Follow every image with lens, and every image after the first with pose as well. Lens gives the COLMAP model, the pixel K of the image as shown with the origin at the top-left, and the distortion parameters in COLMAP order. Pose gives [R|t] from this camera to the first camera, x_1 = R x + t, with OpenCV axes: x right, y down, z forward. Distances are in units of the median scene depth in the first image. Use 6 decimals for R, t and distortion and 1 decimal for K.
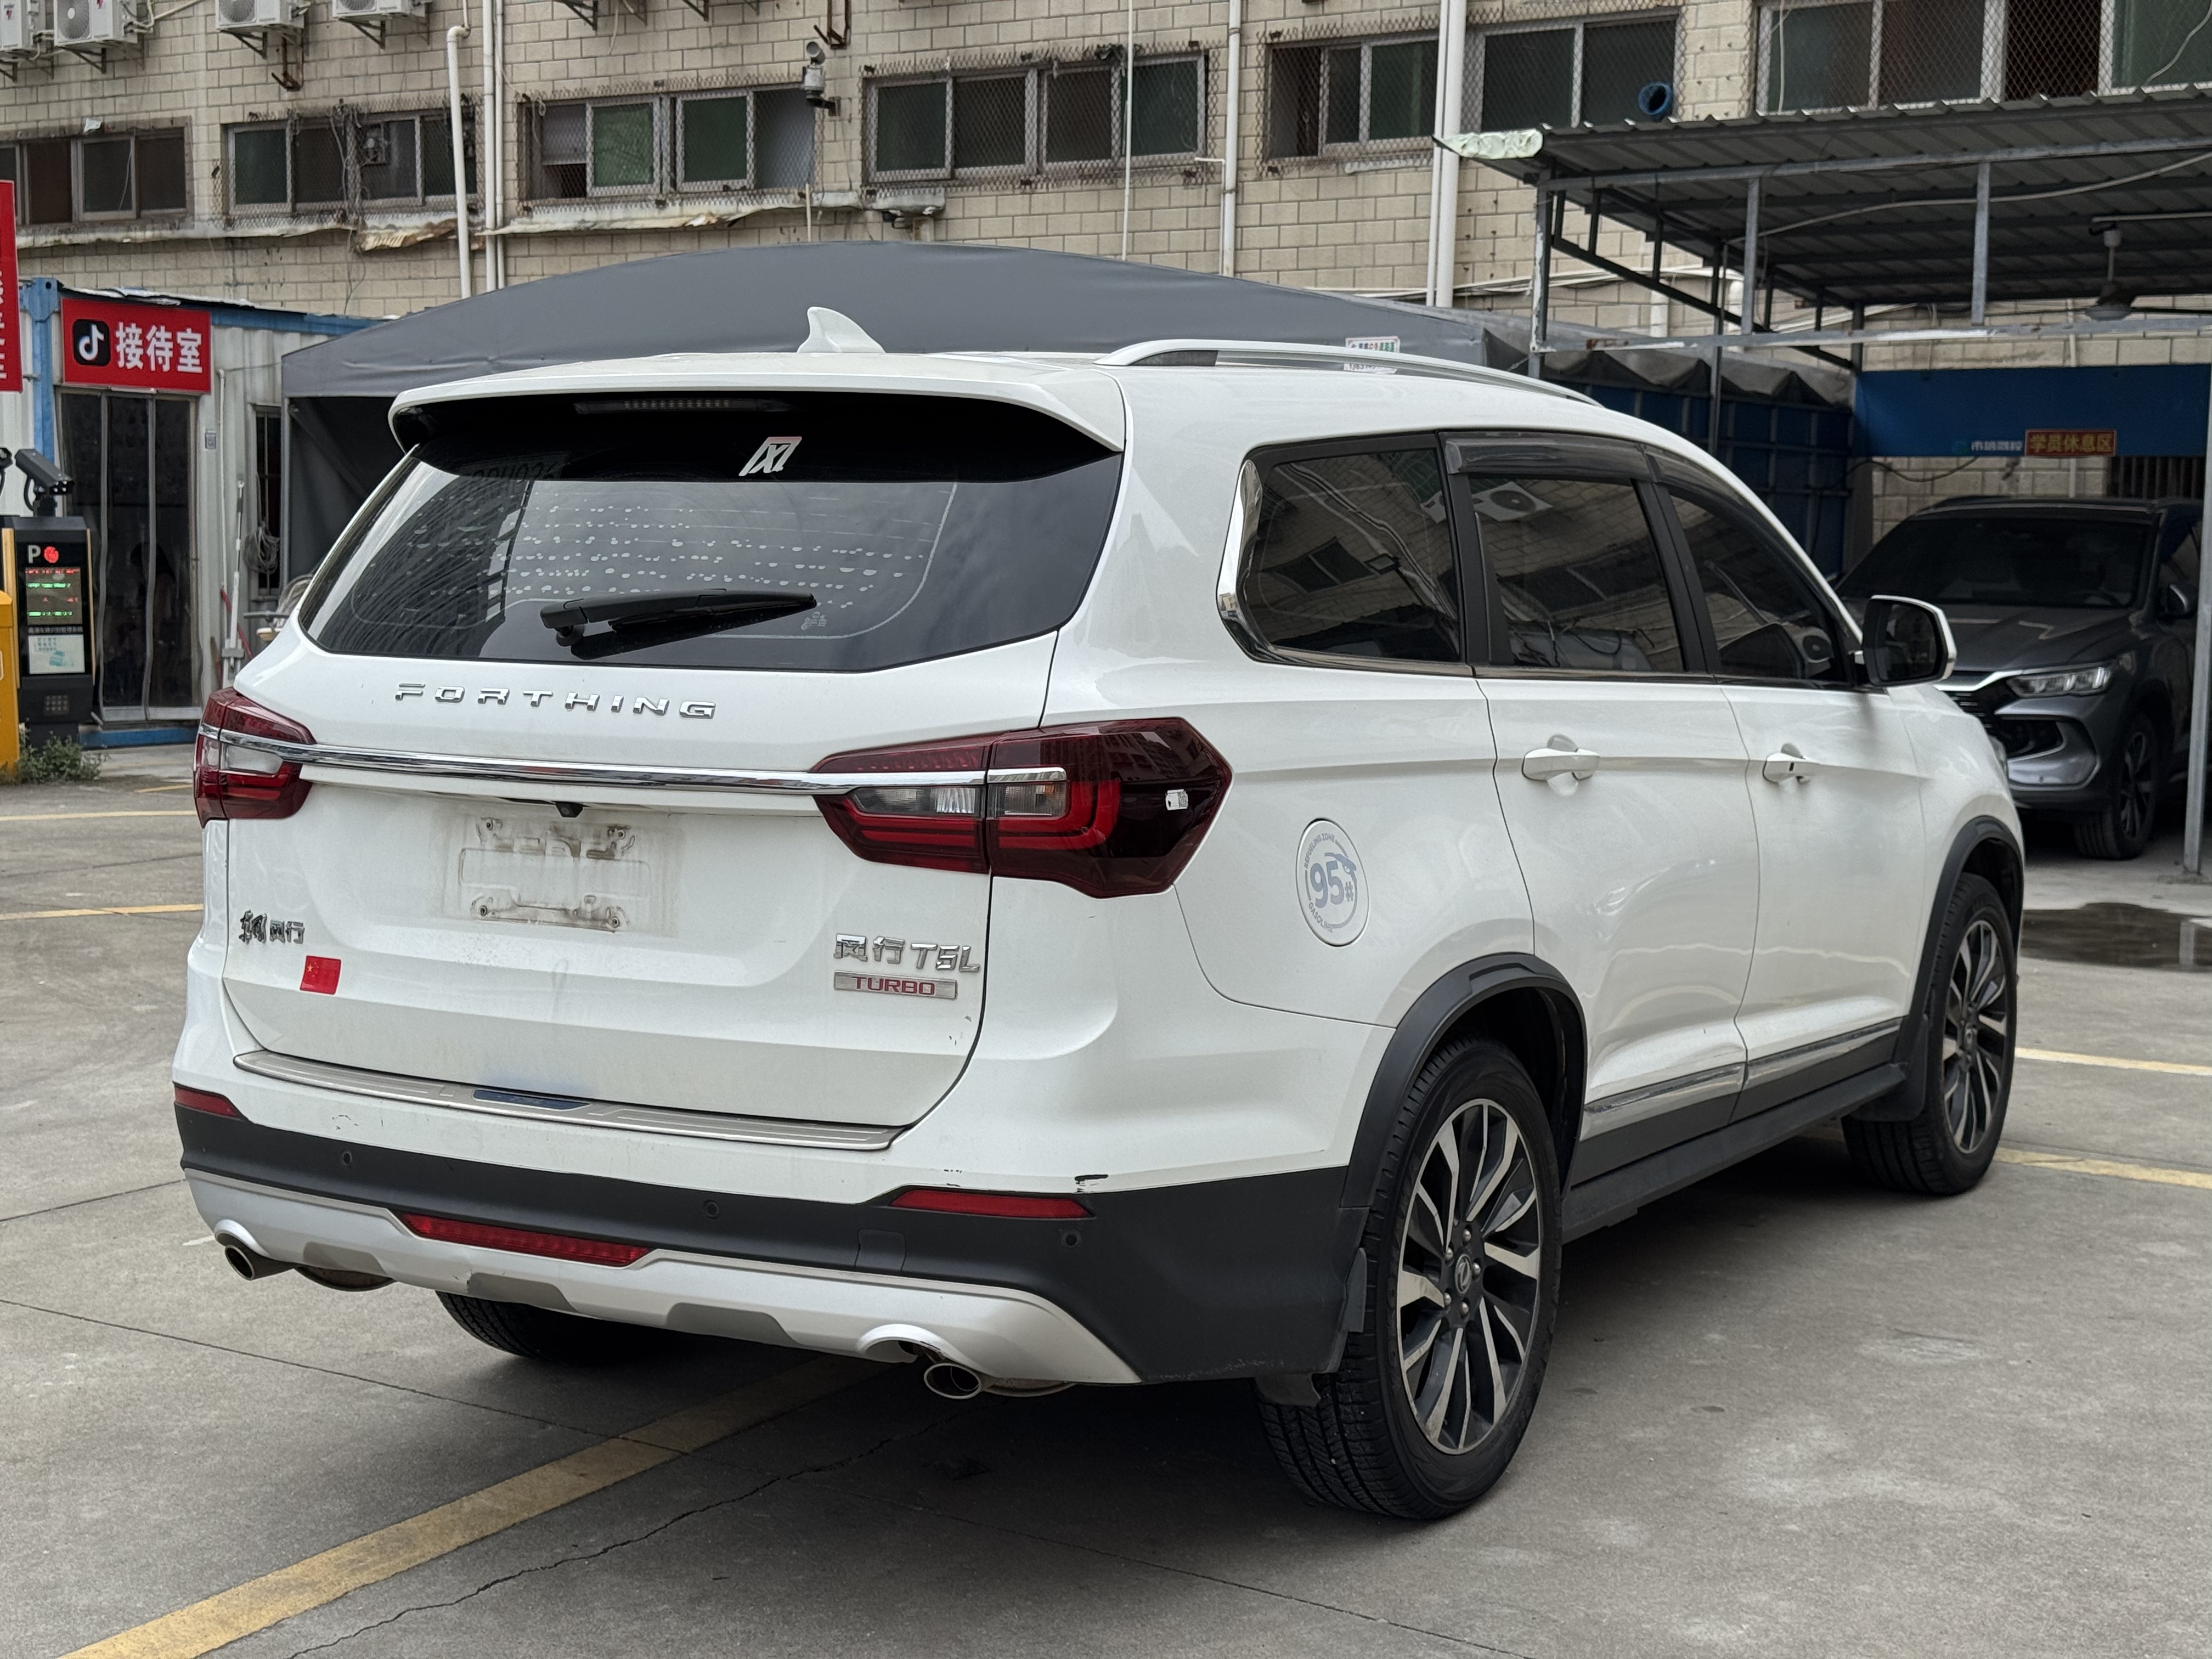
lens RADIAL K [[3058.3, 0, 1099.9], [0, 3058.3, 836.3], [0, 0, 1]] dist [0.223864, -0.525640]
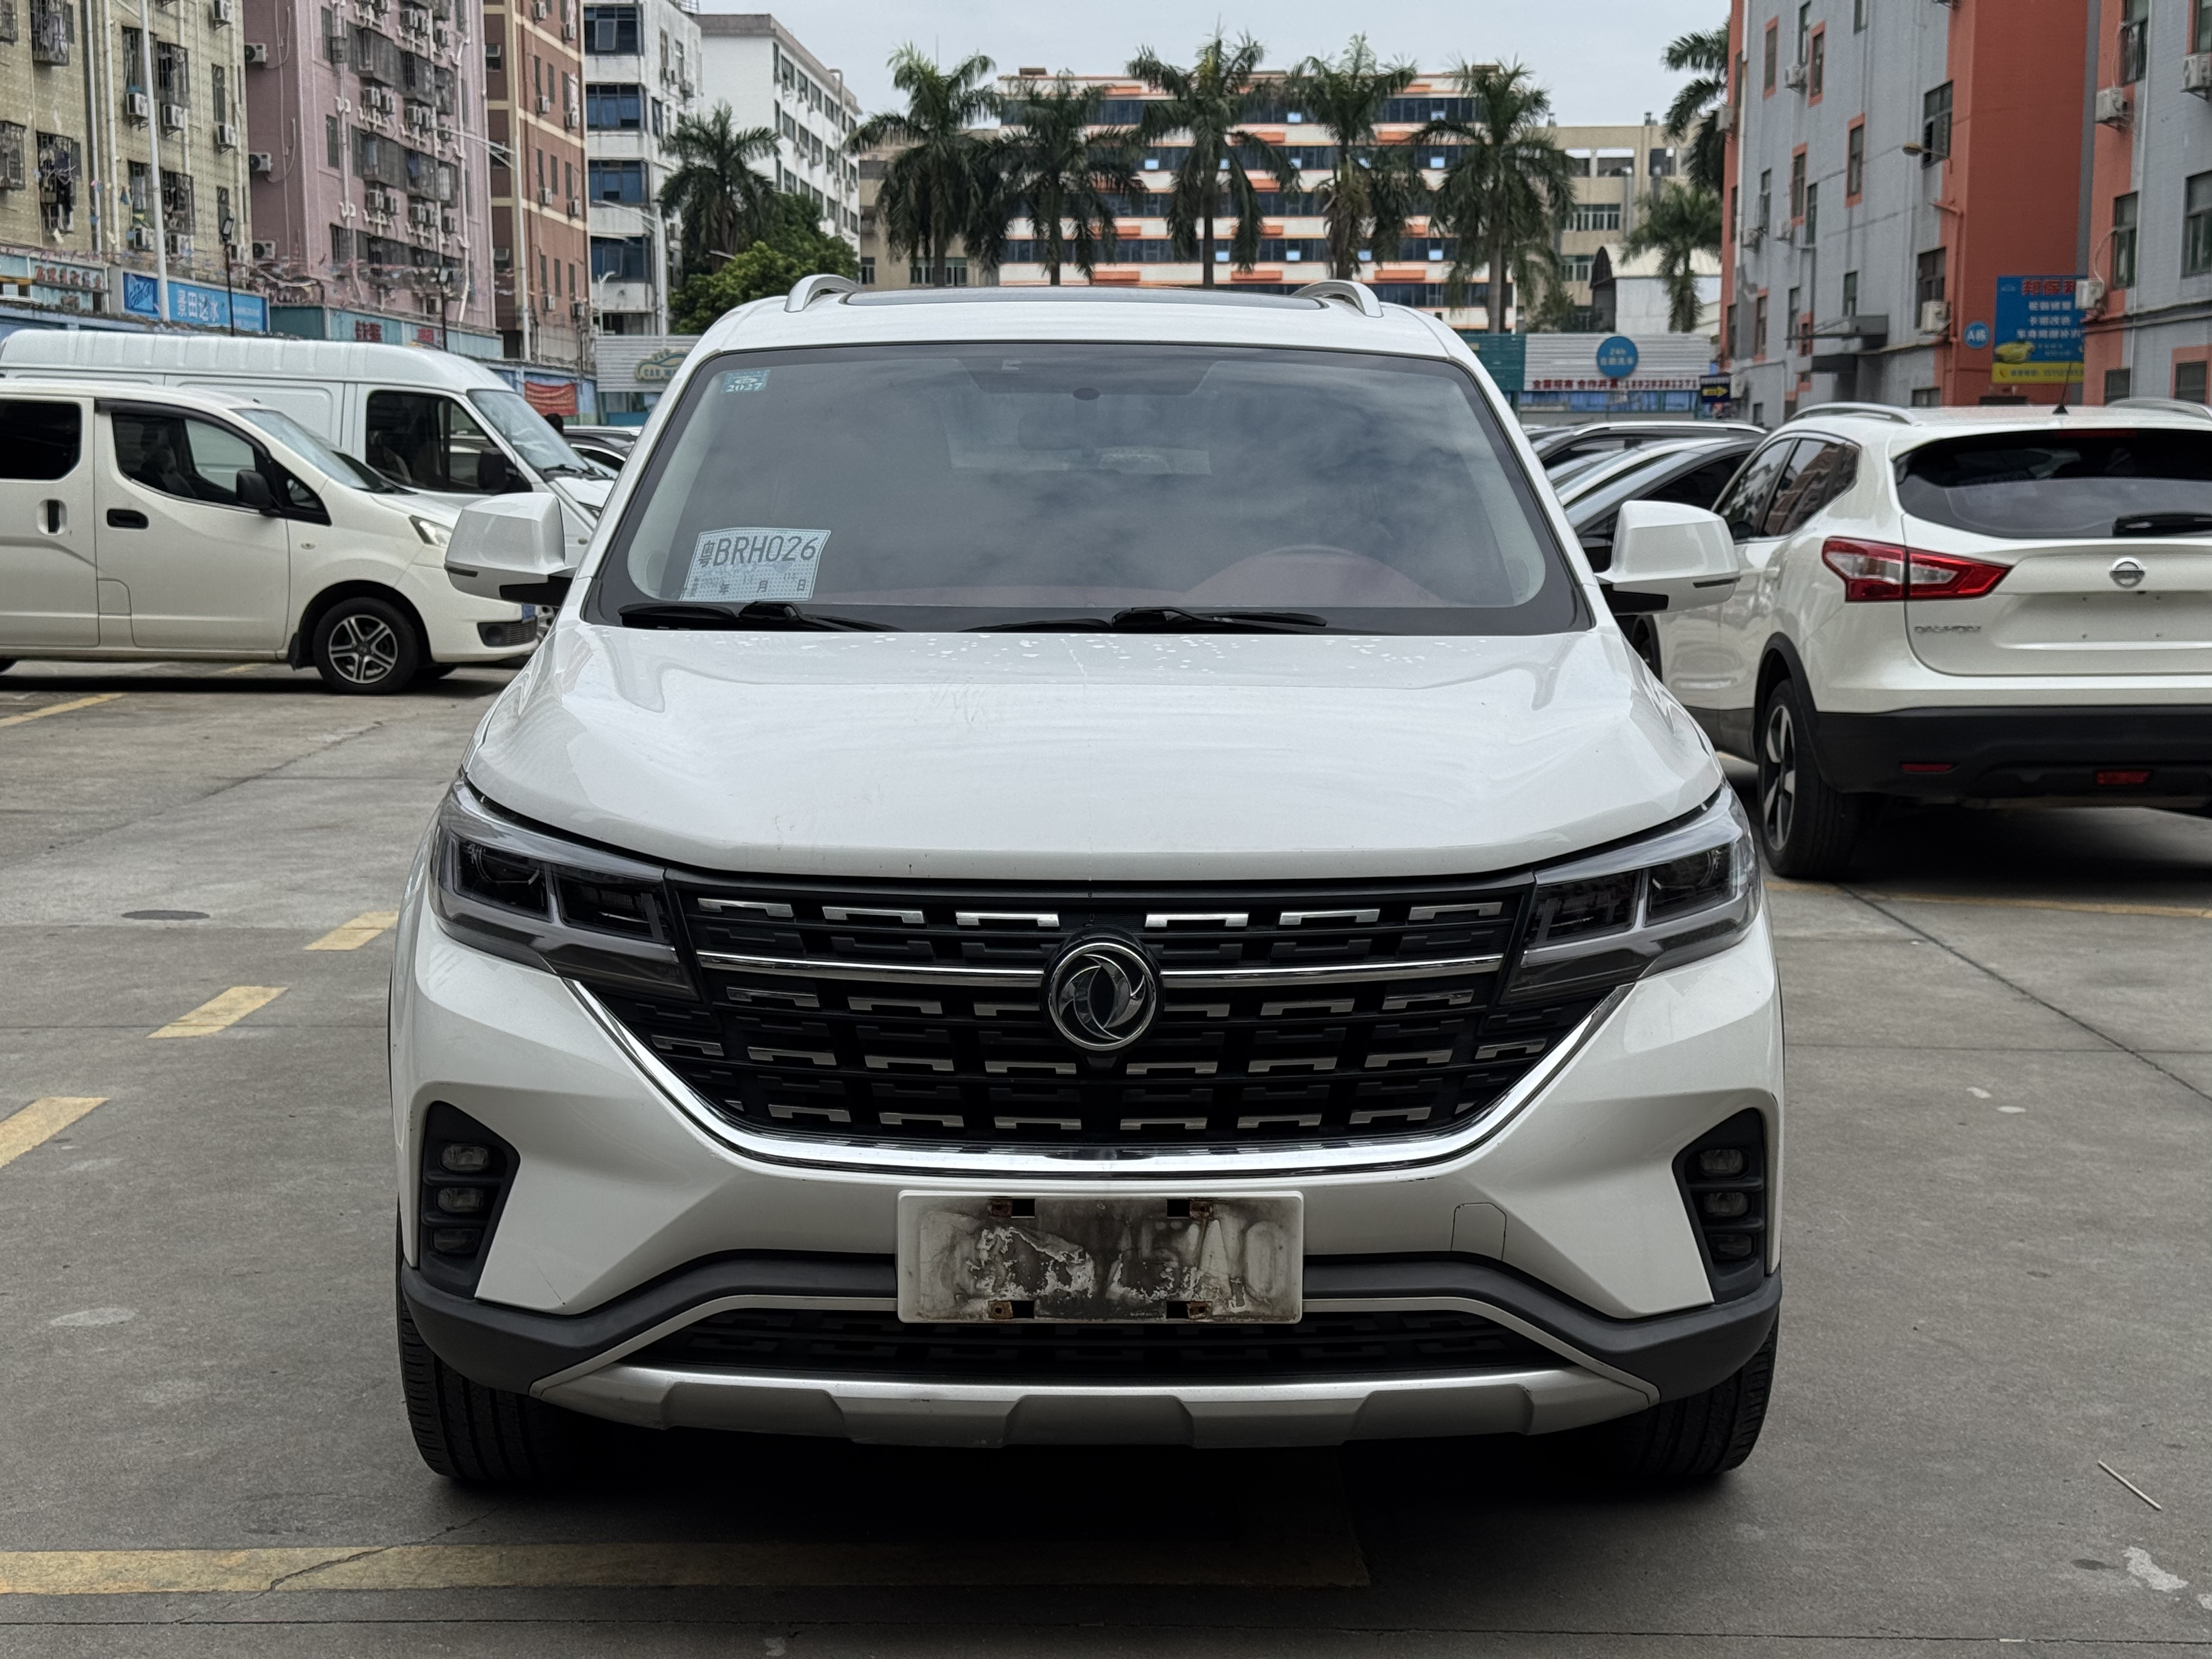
lens RADIAL K [[3058.3, 0, 1099.9], [0, 3058.3, 836.3], [0, 0, 1]] dist [0.223864, -0.525640]
pose [[-0.851563, 0.048627, -0.521993, 0.182299], [-0.065806, 0.977899, 0.198452, -0.052159], [0.520106, 0.203344, -0.829542, 0.580666]]
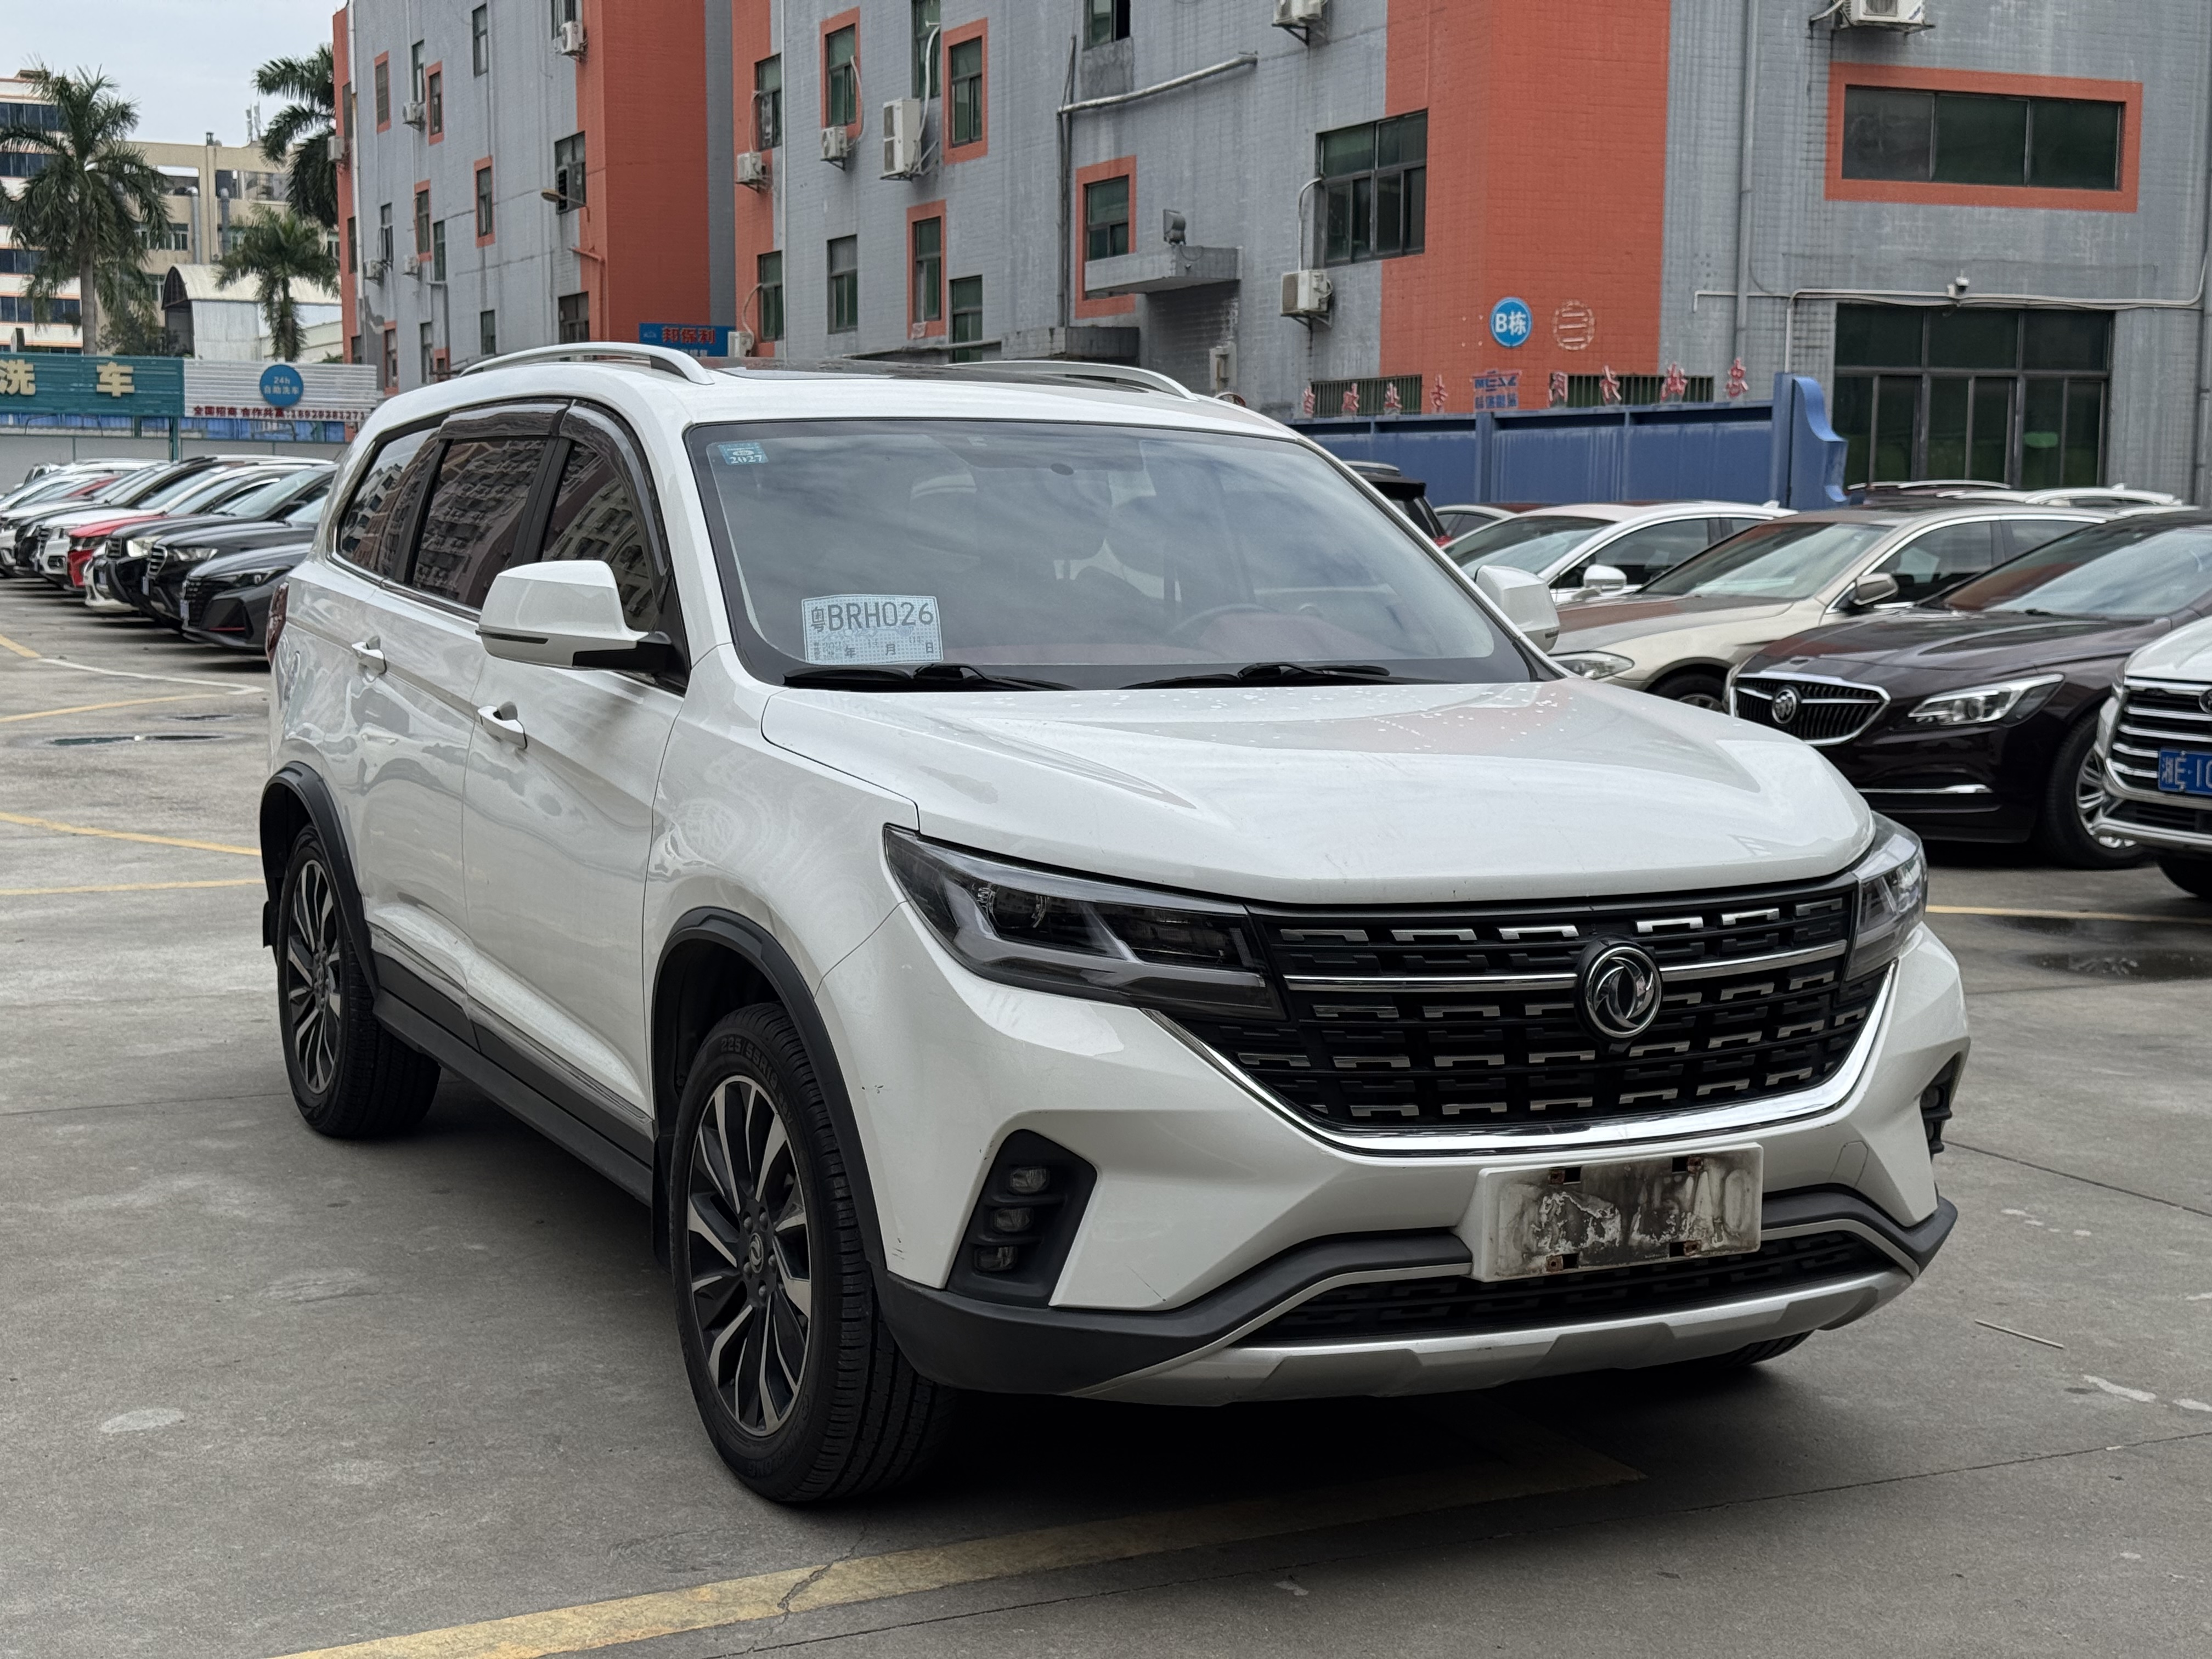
lens RADIAL K [[3058.3, 0, 1099.9], [0, 3058.3, 836.3], [0, 0, 1]] dist [0.223864, -0.525640]
pose [[-0.535636, 0.073935, -0.841206, 0.289303], [-0.100899, 0.983420, 0.150681, -0.046826], [0.838399, 0.165587, -0.519295, 0.512792]]
